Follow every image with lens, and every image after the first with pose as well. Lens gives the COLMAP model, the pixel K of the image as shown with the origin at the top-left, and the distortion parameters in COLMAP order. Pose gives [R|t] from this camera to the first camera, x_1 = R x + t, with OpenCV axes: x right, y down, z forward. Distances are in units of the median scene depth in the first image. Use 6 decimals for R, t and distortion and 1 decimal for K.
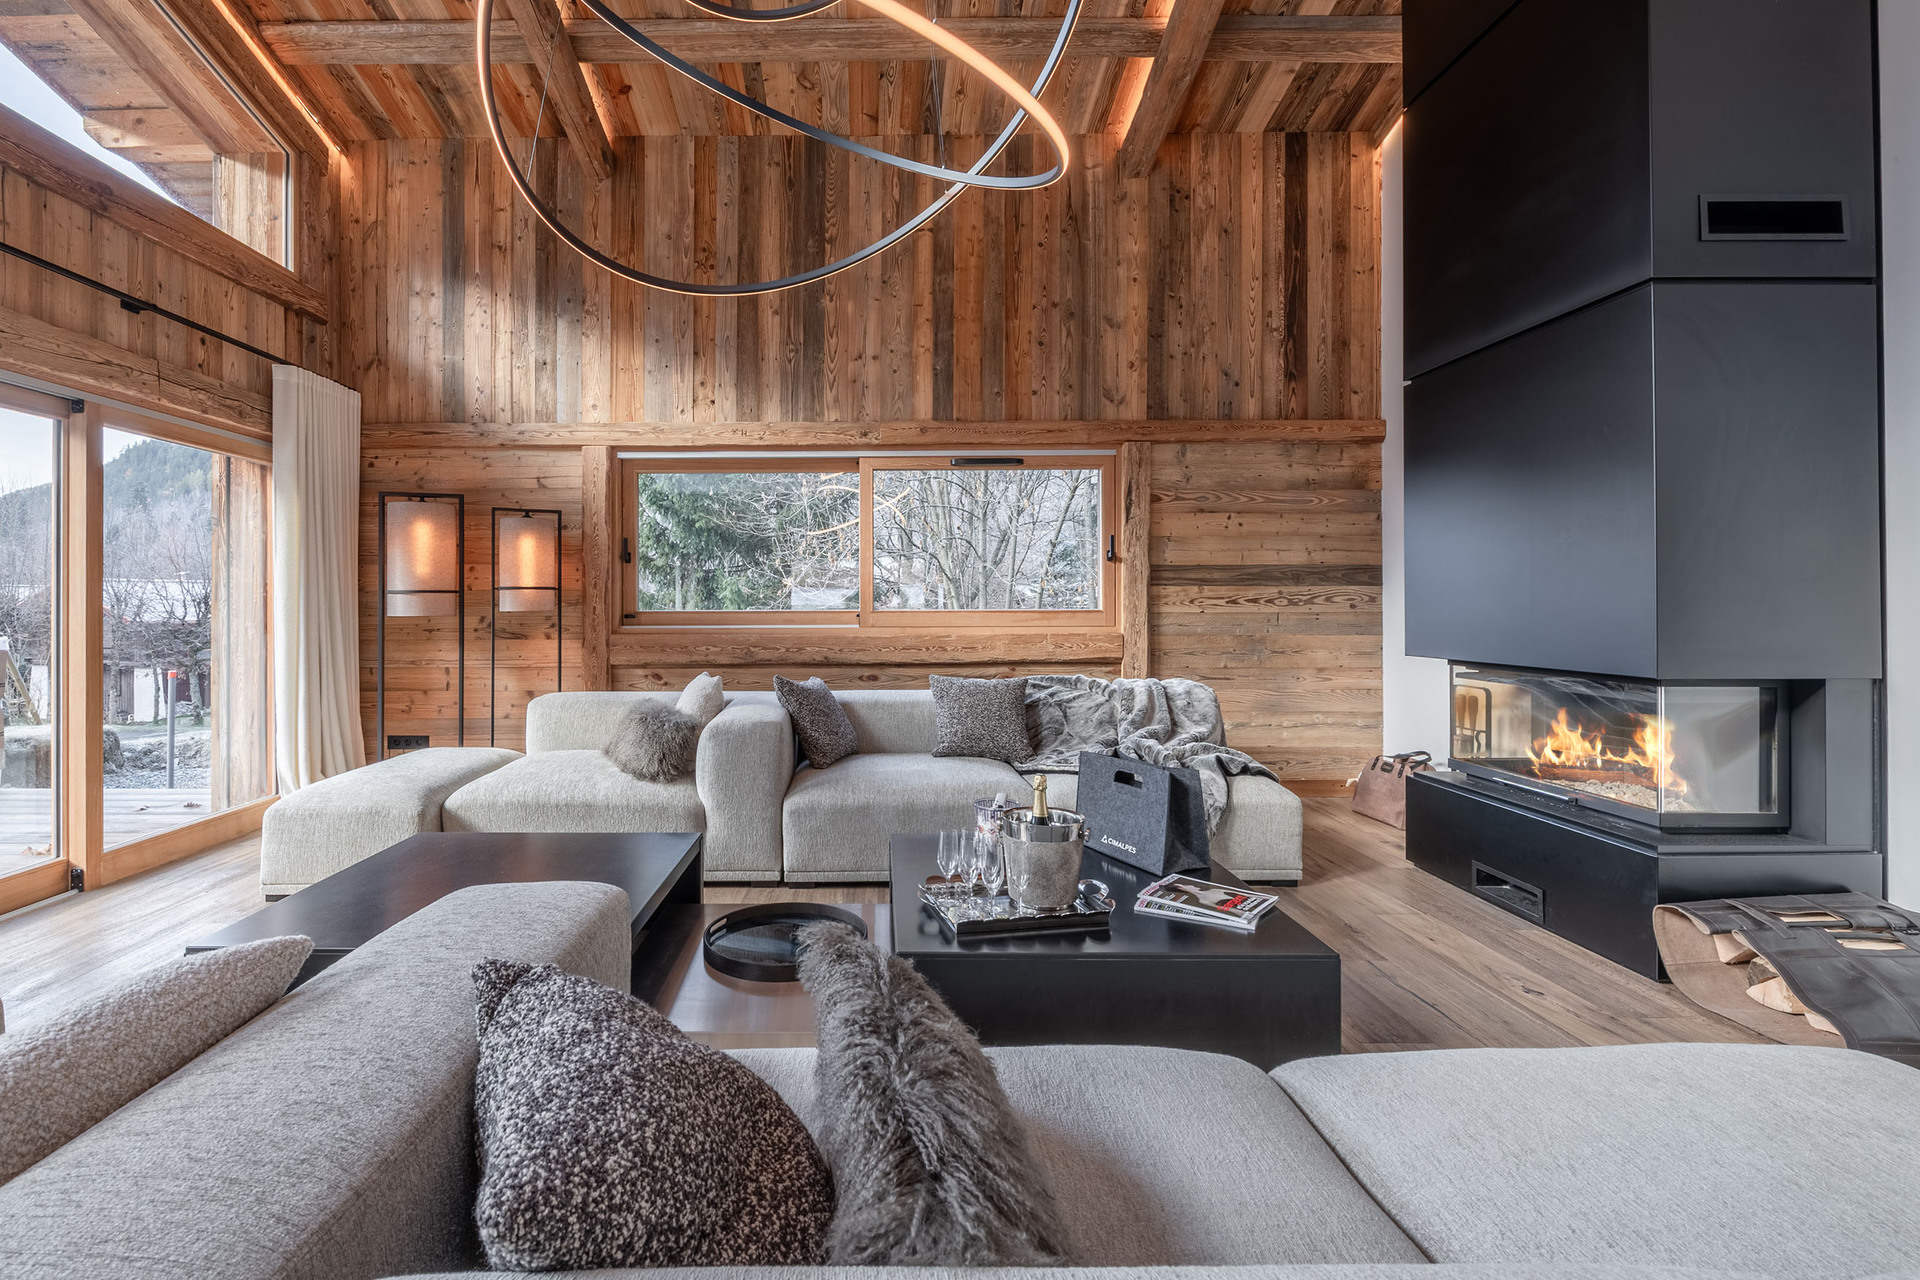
lens RADIAL K [[845.2, 0, 837.3], [0, 845.2, 602.4], [0, 0, 1]] dist [0.000587, -0.000514]
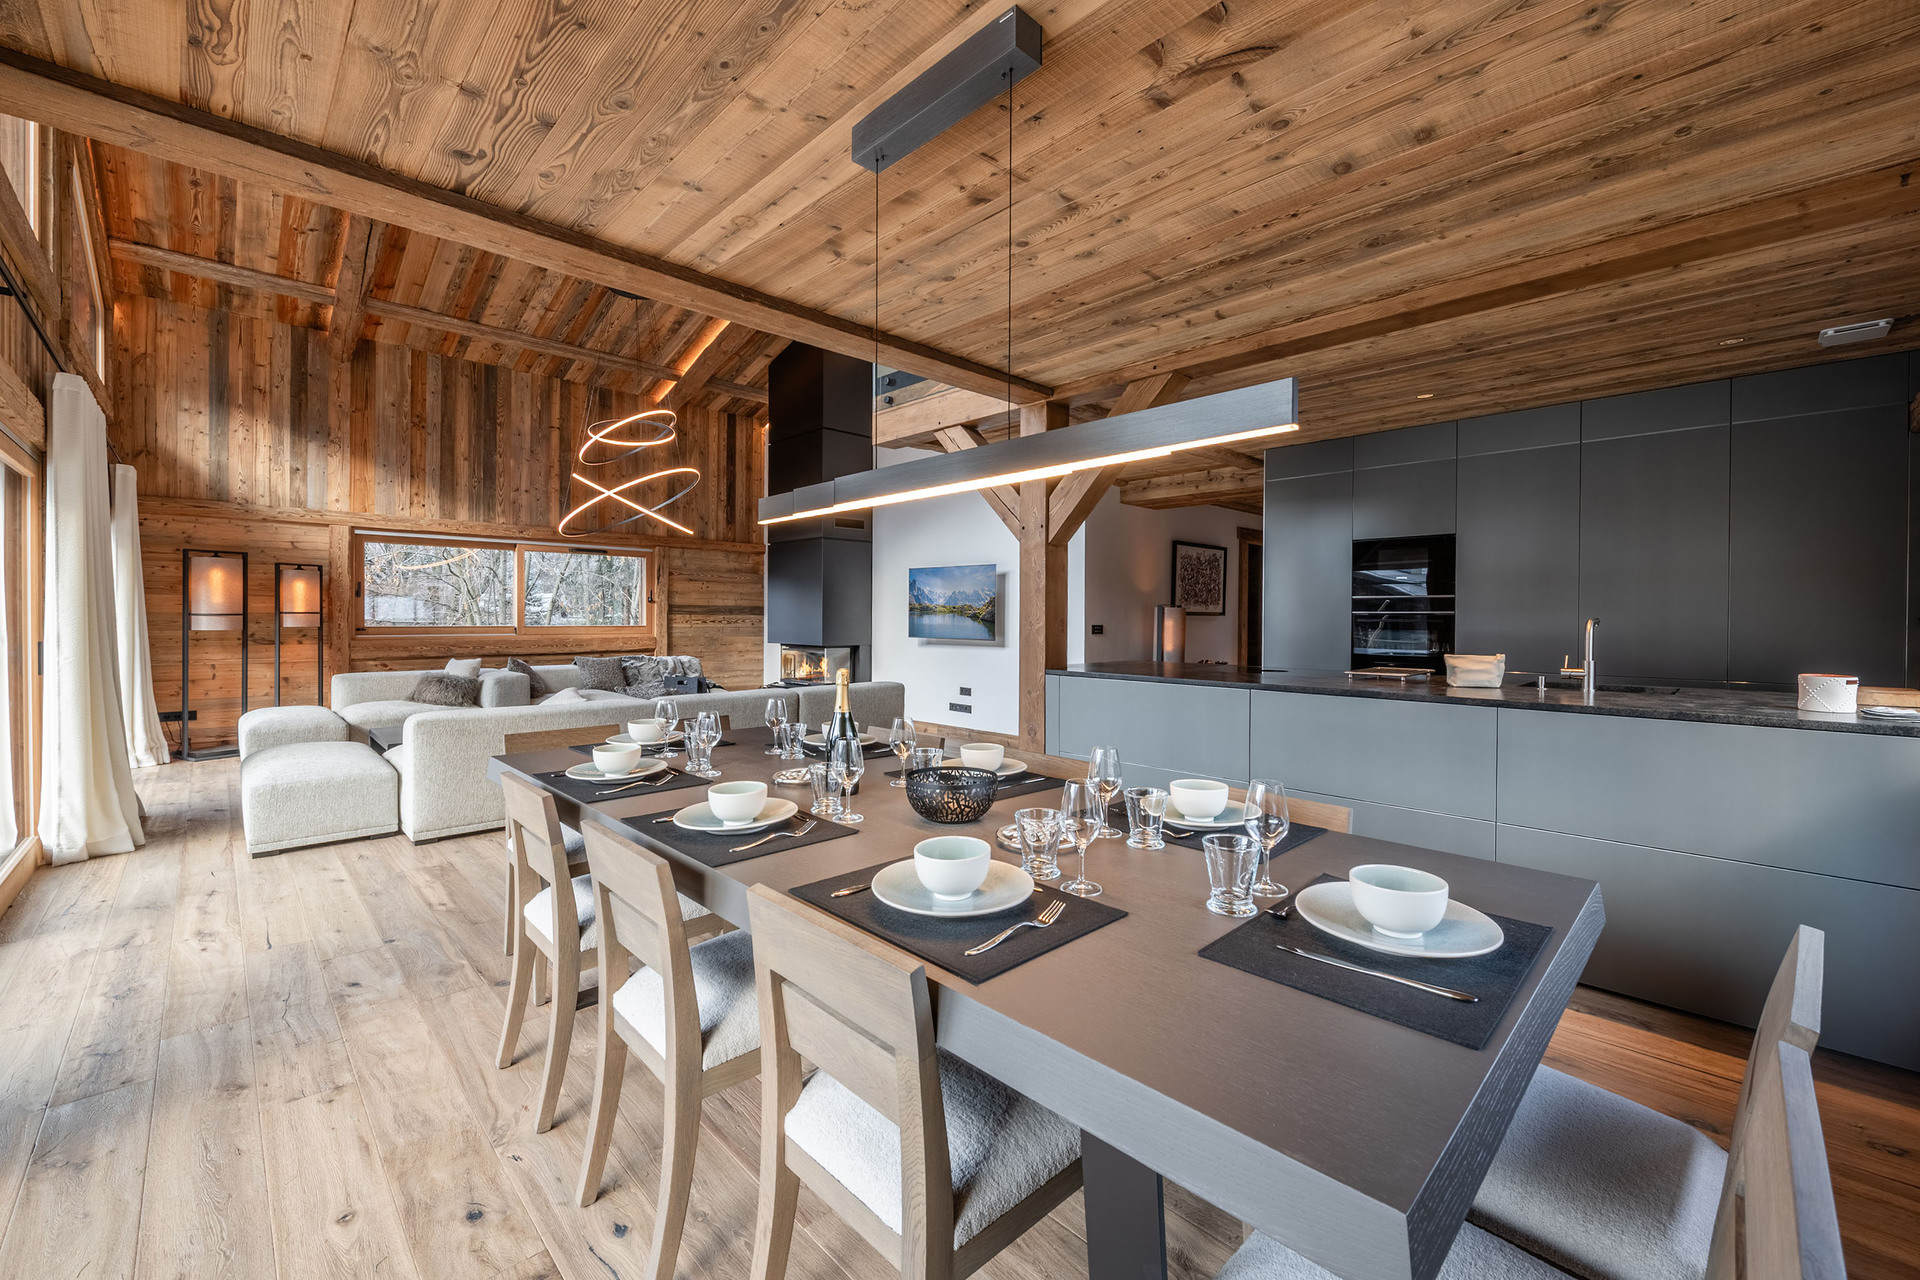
lens RADIAL K [[770.5, 0, 963.4], [0, 770.5, 629.6], [0, 0, 1]] dist [-0.016679, -0.000323]
pose [[0.700029, -0.004219, 0.714102, -0.492048], [-0.009519, 0.999839, 0.015239, -0.017700], [-0.714051, -0.017465, 0.699876, -0.888457]]
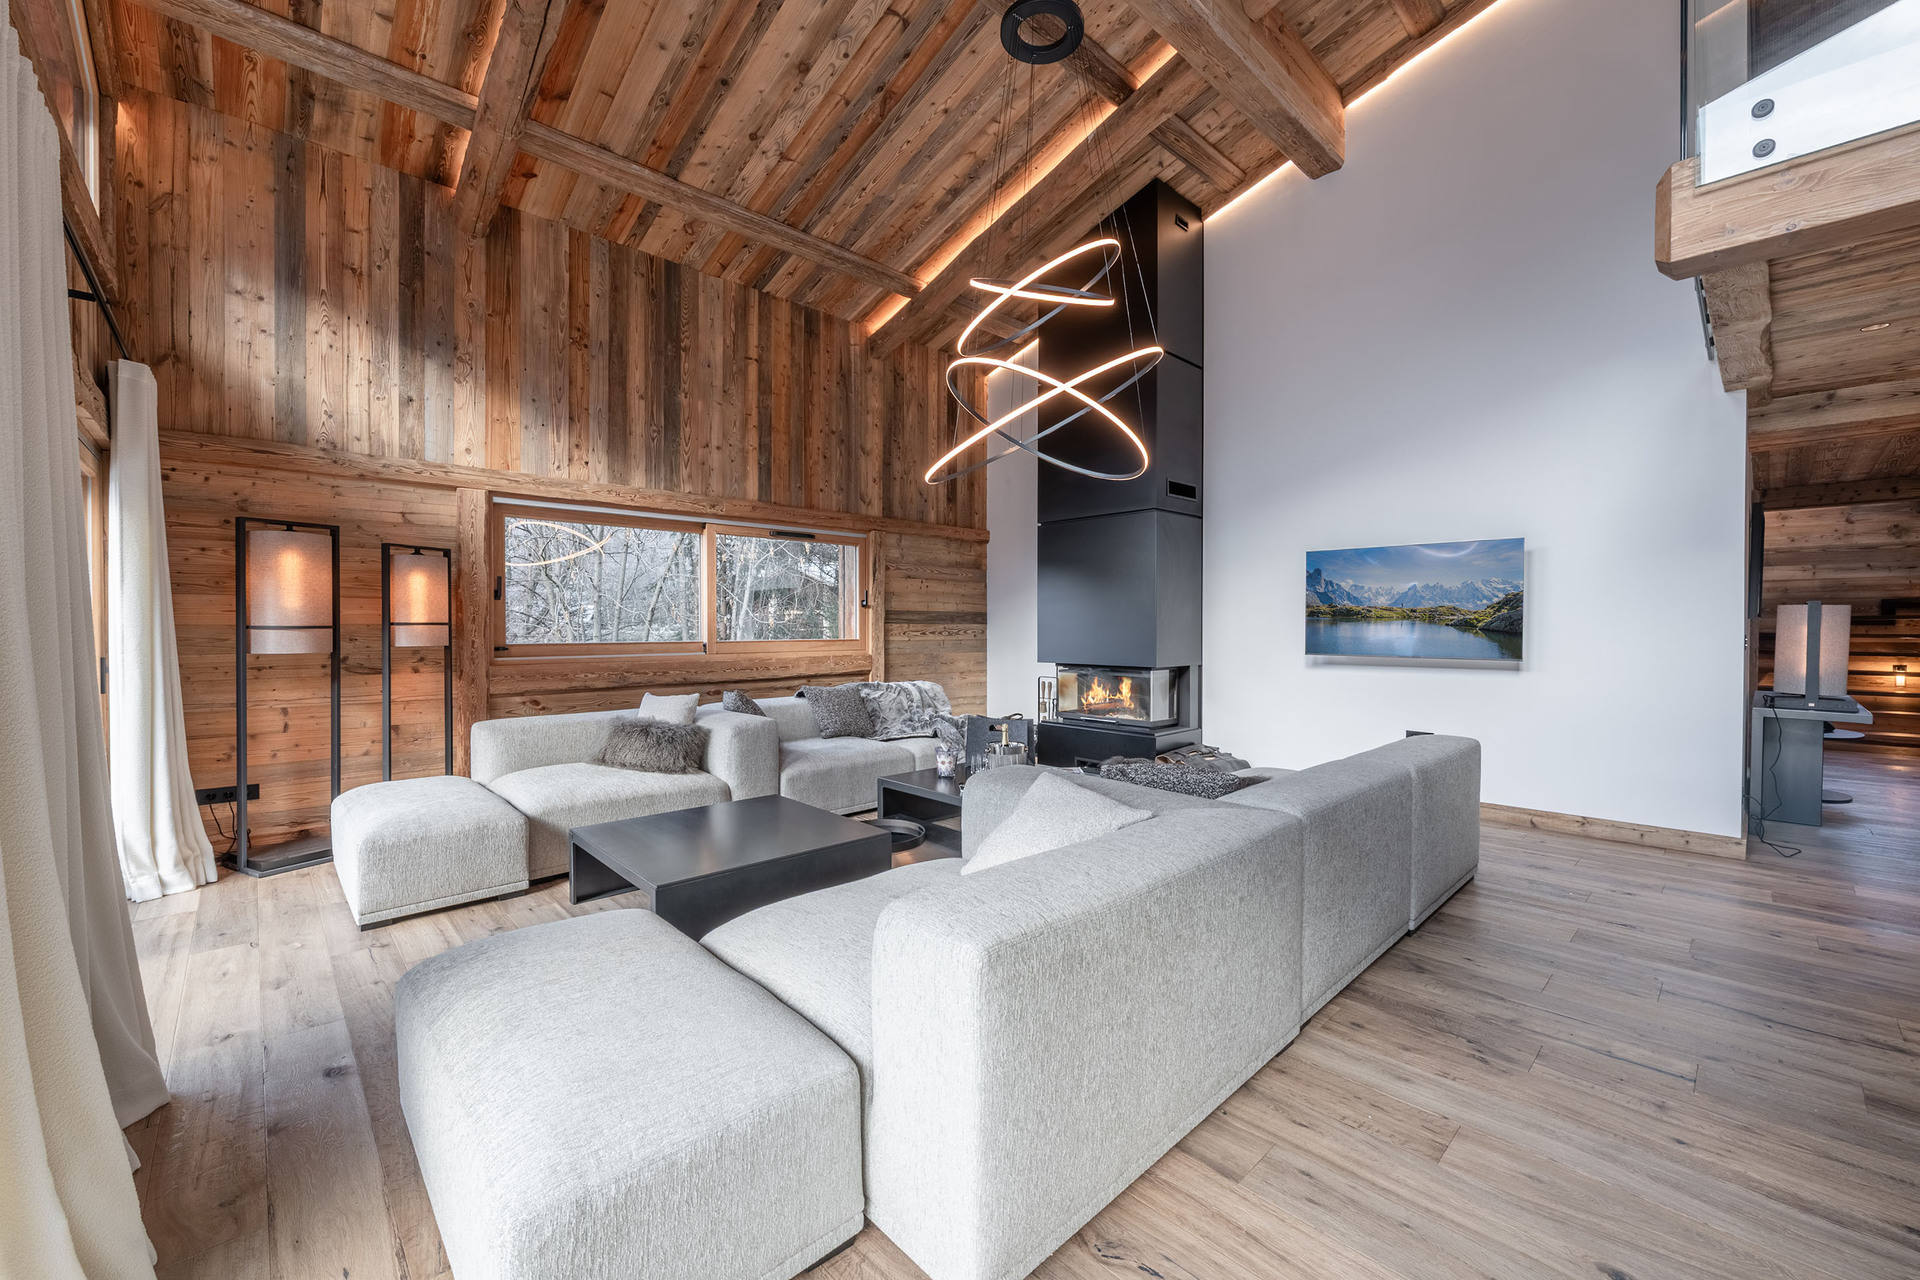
lens RADIAL K [[758.8, 0, 960.0], [0, 758.8, 640.0], [0, 0, 1]] dist [-0.010056, -0.000899]
pose [[0.717869, -0.009808, 0.696109, -0.505944], [-0.003994, 0.999826, 0.018205, -0.015232], [-0.696167, -0.015849, 0.717705, -0.106871]]
